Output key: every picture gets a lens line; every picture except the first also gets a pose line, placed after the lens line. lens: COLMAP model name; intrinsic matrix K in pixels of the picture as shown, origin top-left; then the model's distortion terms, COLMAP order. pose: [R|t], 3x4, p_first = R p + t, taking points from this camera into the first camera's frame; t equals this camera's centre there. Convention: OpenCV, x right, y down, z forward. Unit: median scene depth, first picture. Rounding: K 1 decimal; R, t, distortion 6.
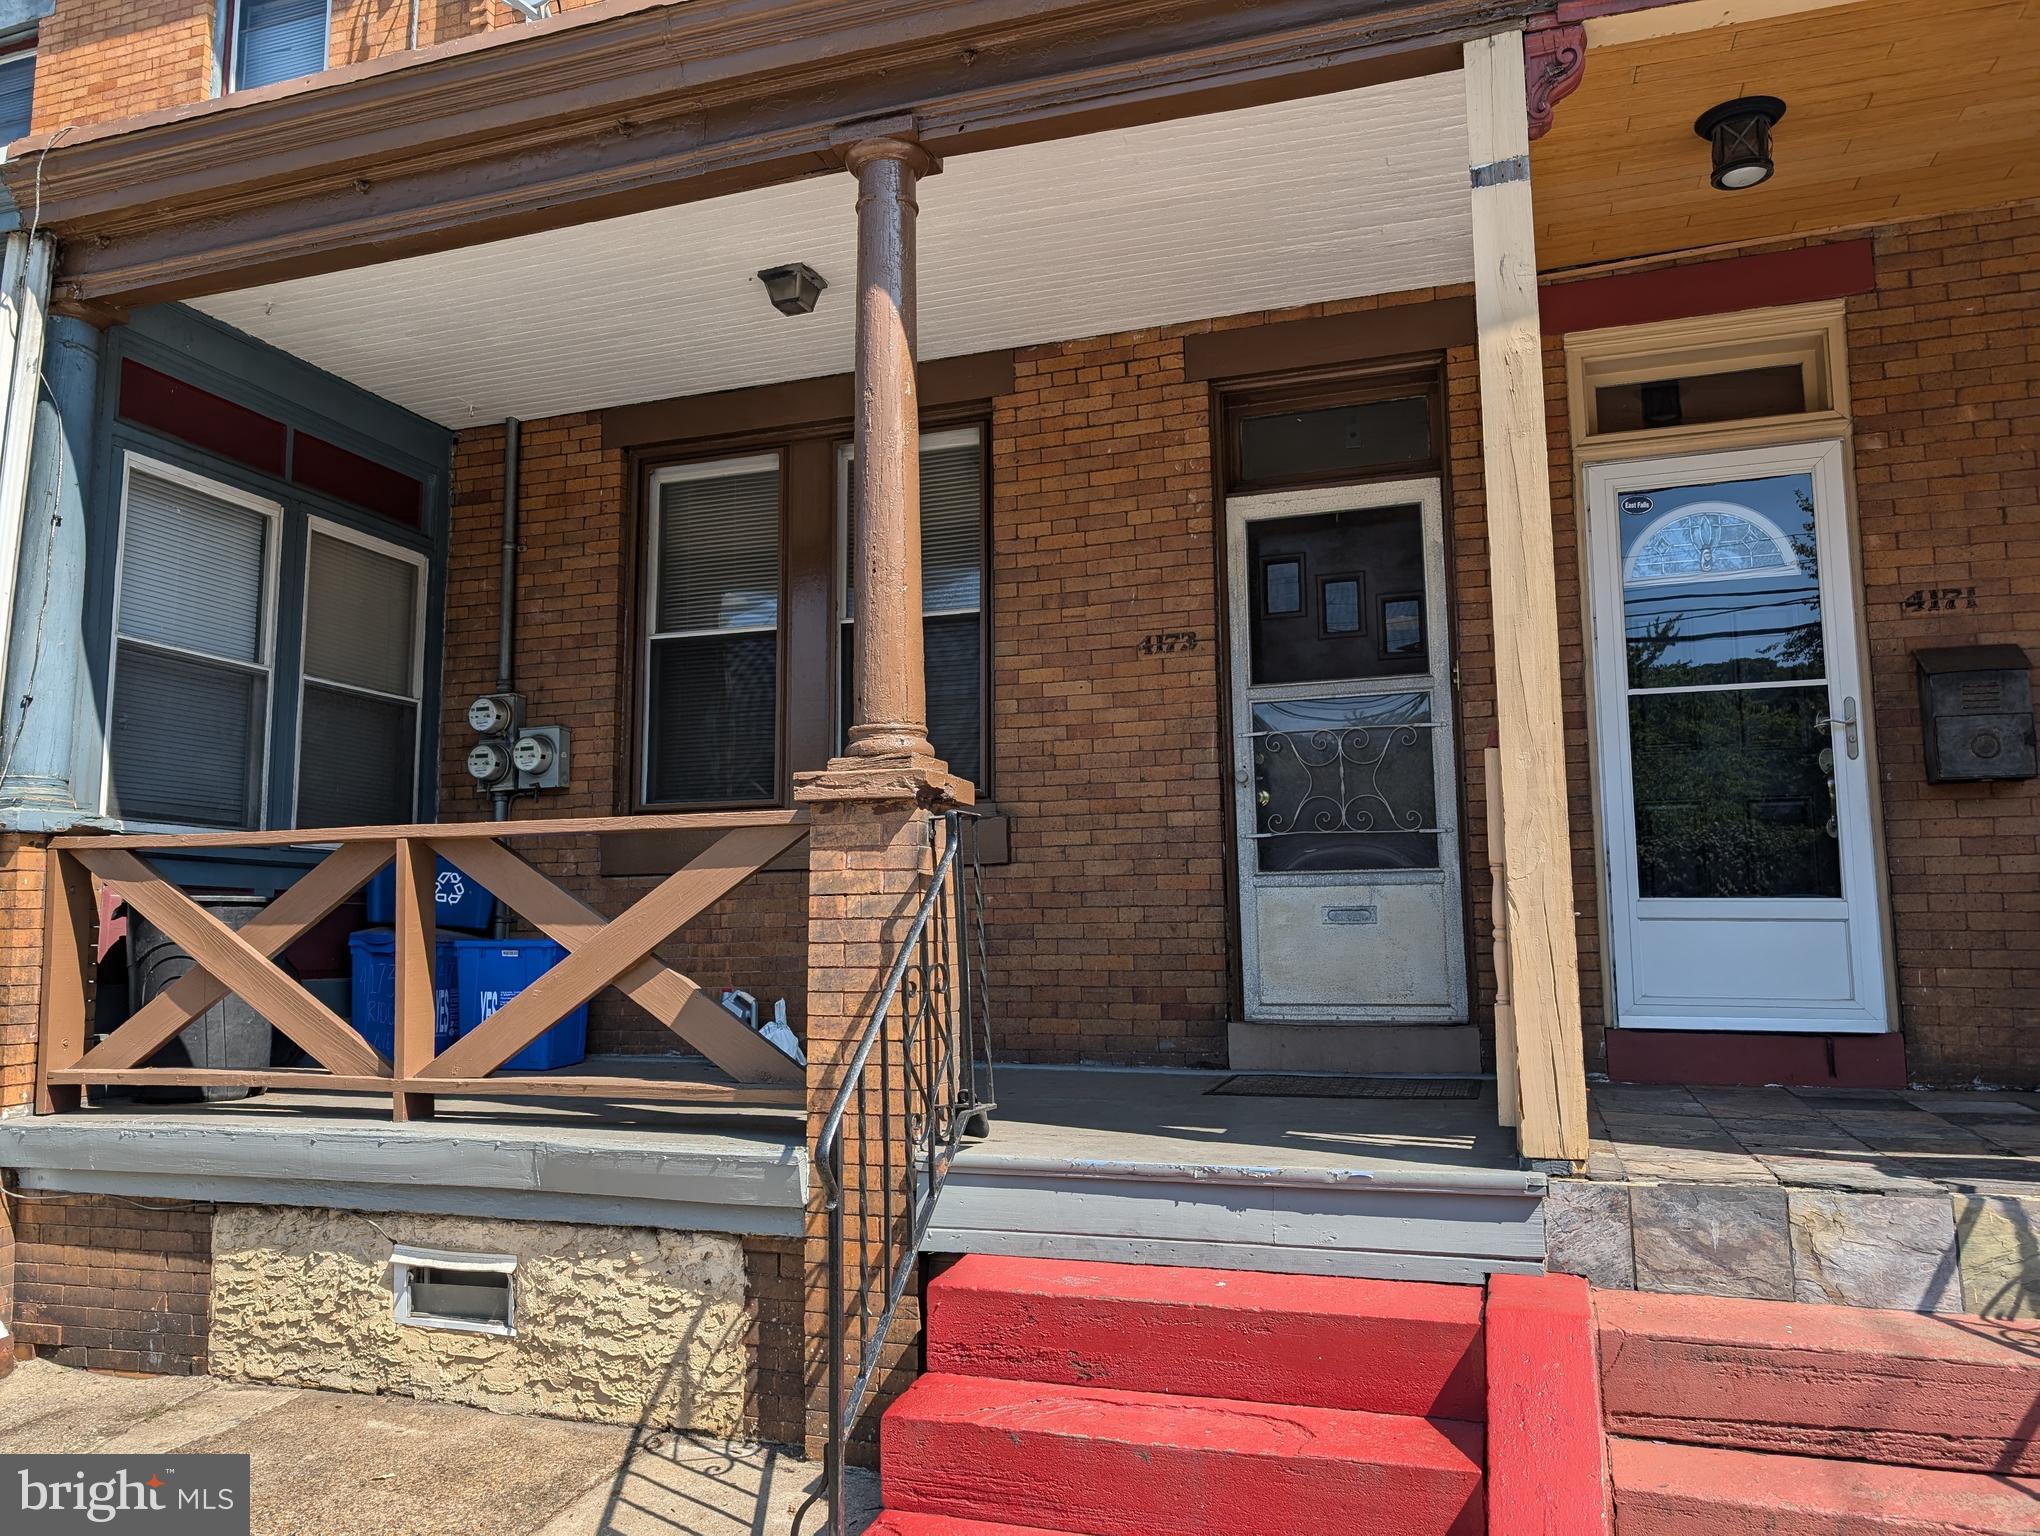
lens RADIAL K [[1453.0, 0, 1017.0], [0, 1453.0, 760.1], [0, 0, 1]] dist [0.023386, -0.005634]
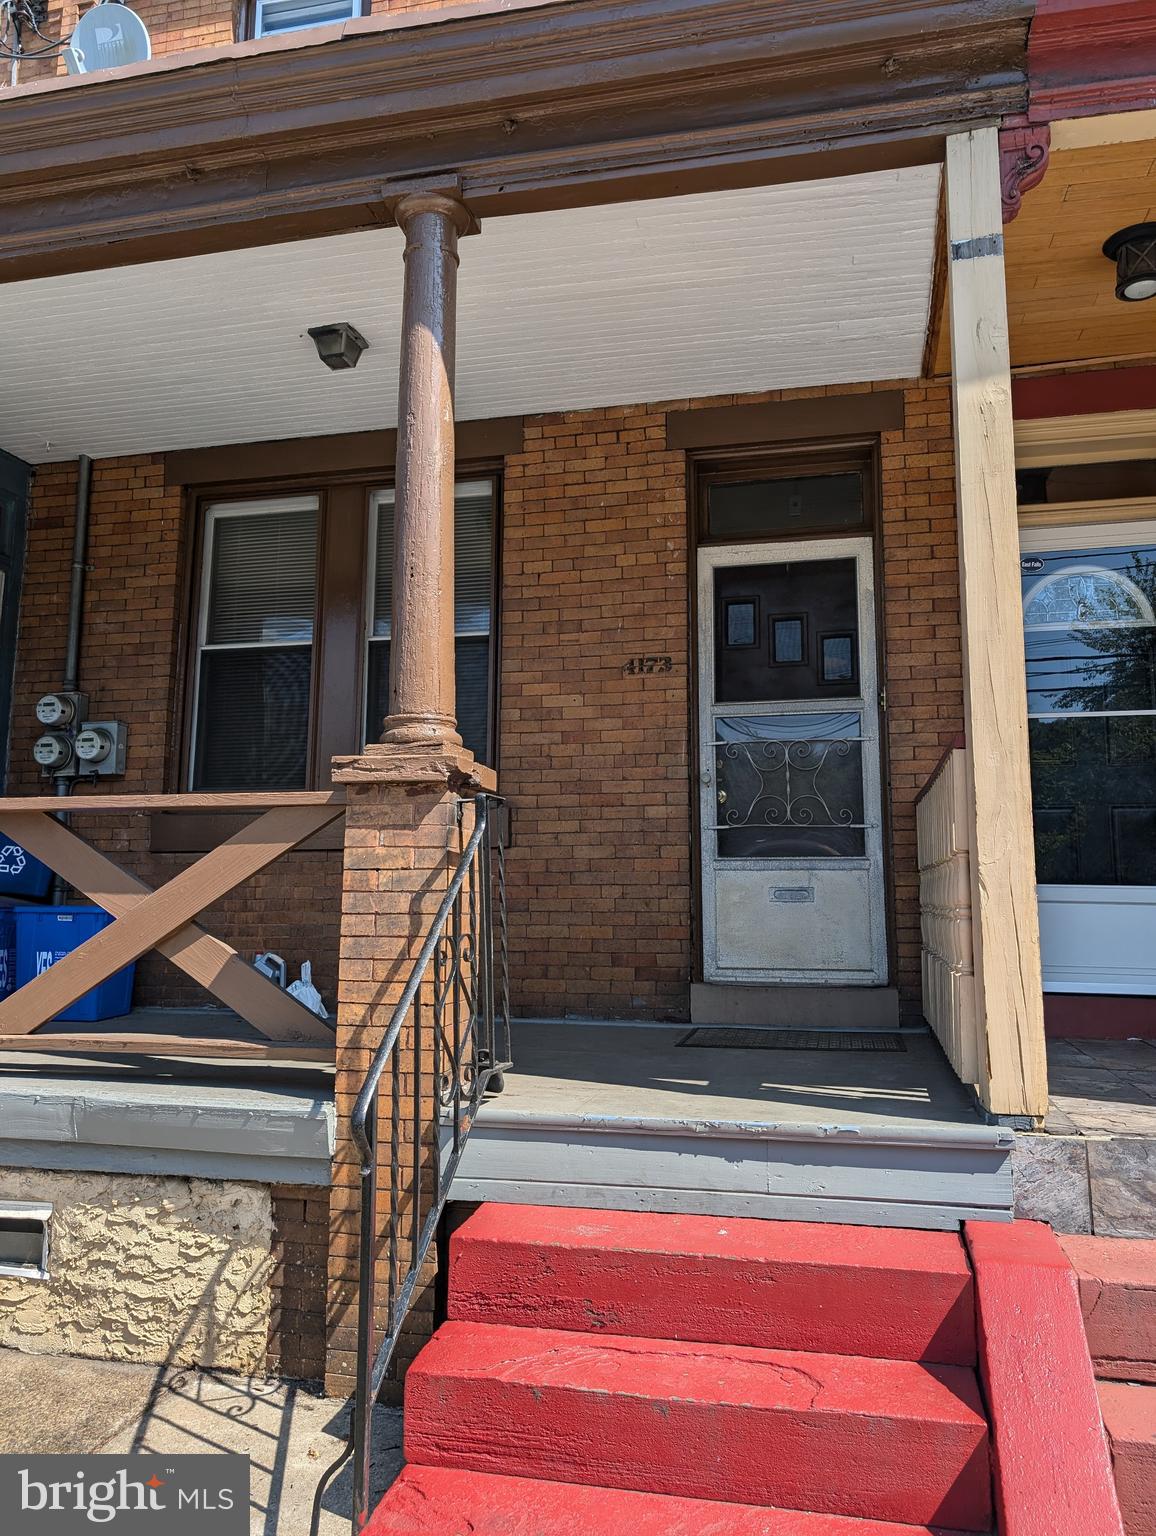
lens RADIAL K [[1094.1, 0, 597.8], [0, 1094.1, 754.4], [0, 0, 1]] dist [0.023386, -0.005634]
pose [[0.994519, 0.027358, 0.100909, -0.036717], [-0.025348, 0.999455, -0.021150, 0.018507], [-0.101433, 0.018477, 0.994671, 0.152337]]
